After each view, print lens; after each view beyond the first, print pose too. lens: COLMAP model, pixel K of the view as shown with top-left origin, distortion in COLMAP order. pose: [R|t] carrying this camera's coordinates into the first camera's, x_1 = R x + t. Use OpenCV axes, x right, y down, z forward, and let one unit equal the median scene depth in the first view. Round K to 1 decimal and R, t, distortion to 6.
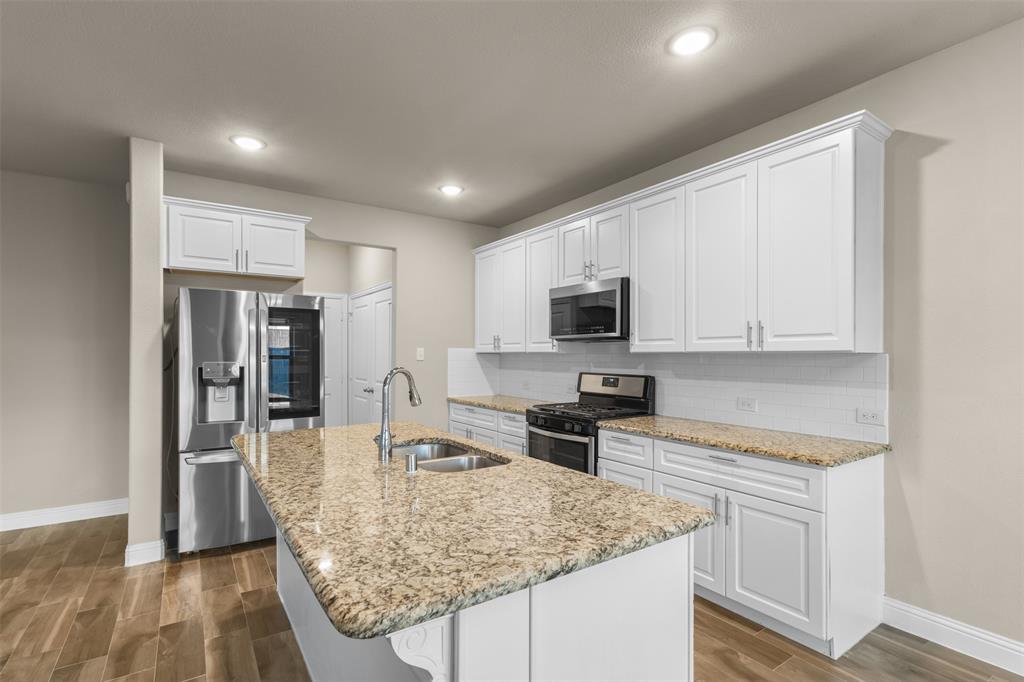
lens RADIAL K [[478.6, 0, 513.5], [0, 478.6, 354.1], [0, 0, 1]] dist [0.006120, -0.002534]
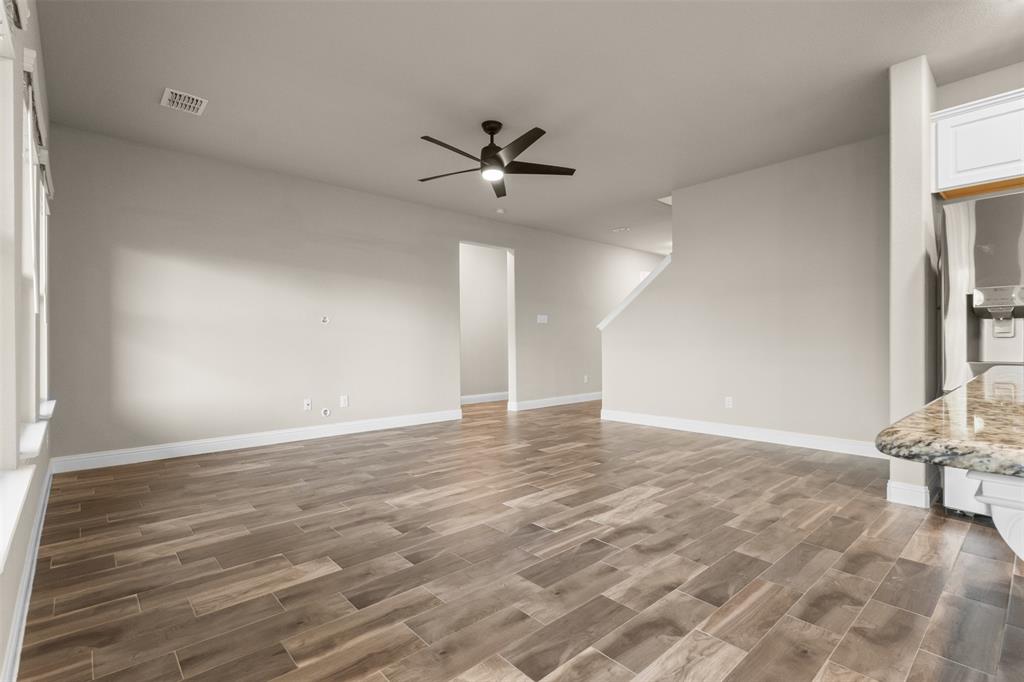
lens RADIAL K [[478.6, 0, 502.0], [0, 478.6, 342.1], [0, 0, 1]] dist [0.006120, -0.002534]
pose [[0.120970, -0.000907, -0.992656, 0.088381], [0.004585, 0.999989, -0.000355, 0.114051], [0.992646, -0.004509, 0.120973, 0.089683]]
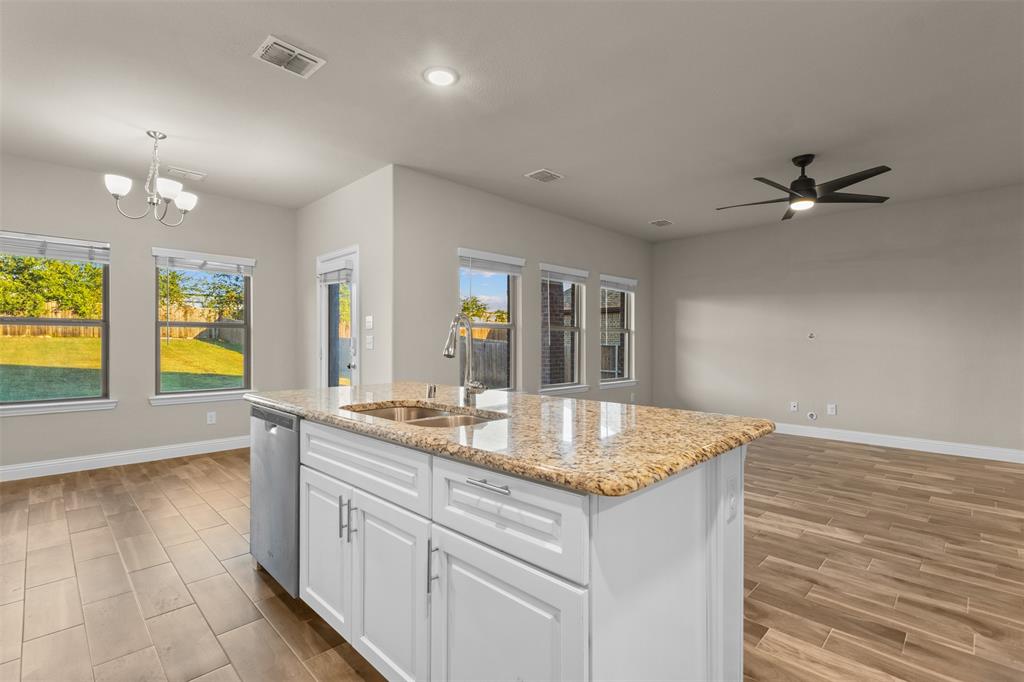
lens RADIAL K [[478.6, 0, 511.6], [0, 478.6, 341.9], [0, 0, 1]] dist [0.006120, -0.002534]
pose [[-0.983122, -0.004161, -0.182902, -0.115996], [-0.004457, 0.999989, 0.001206, 0.060100], [0.182895, 0.002001, -0.983130, 1.400098]]
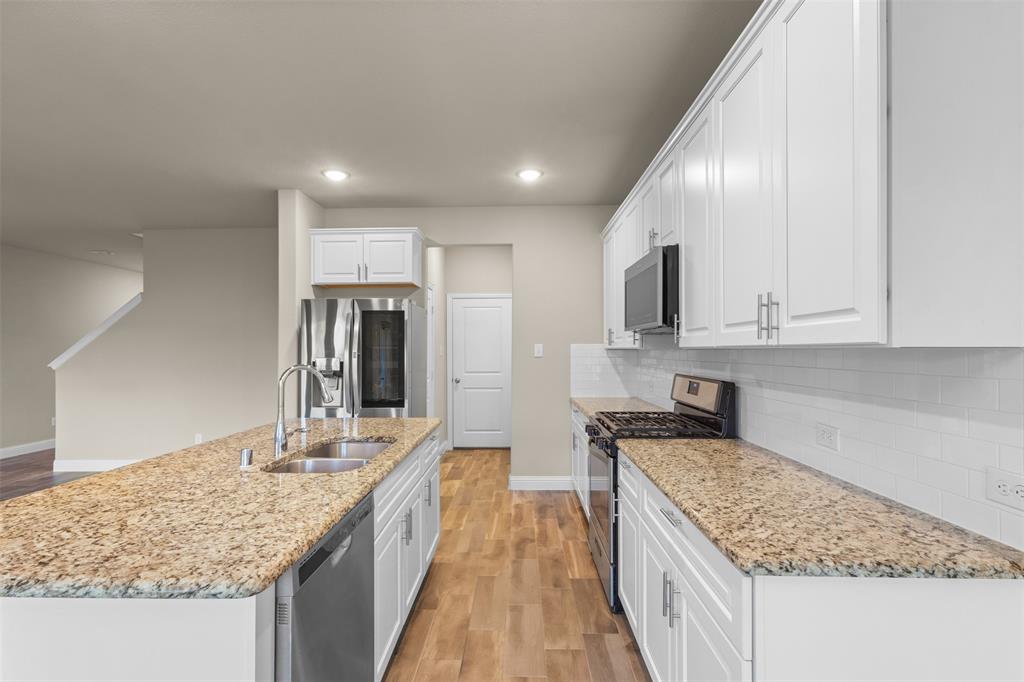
lens RADIAL K [[478.6, 0, 514.2], [0, 478.6, 346.2], [0, 0, 1]] dist [0.006120, -0.002534]
pose [[0.811793, -0.007672, -0.583895, 0.532457], [0.002915, 0.999954, -0.009086, -0.000571], [0.583938, 0.005674, 0.811779, 0.310927]]
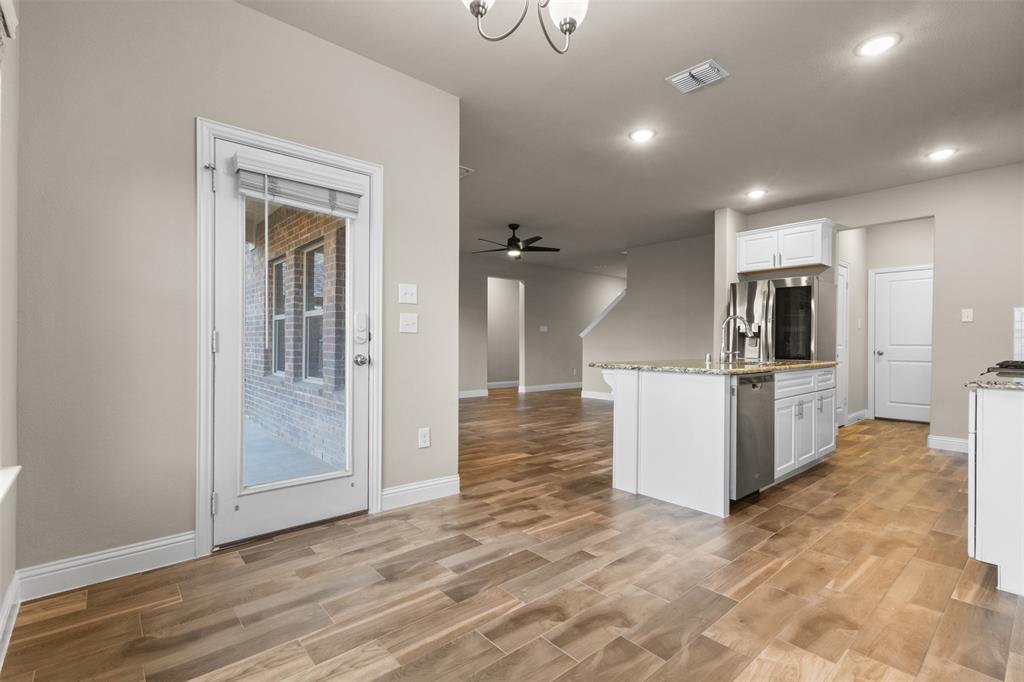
lens RADIAL K [[478.6, 0, 501.4], [0, 478.6, 342.8], [0, 0, 1]] dist [0.006120, -0.002534]
pose [[0.101970, 0.000318, -0.994787, 1.108769], [-0.008581, 0.999963, -0.000560, 0.103552], [0.994750, 0.008593, 0.101969, -0.070660]]
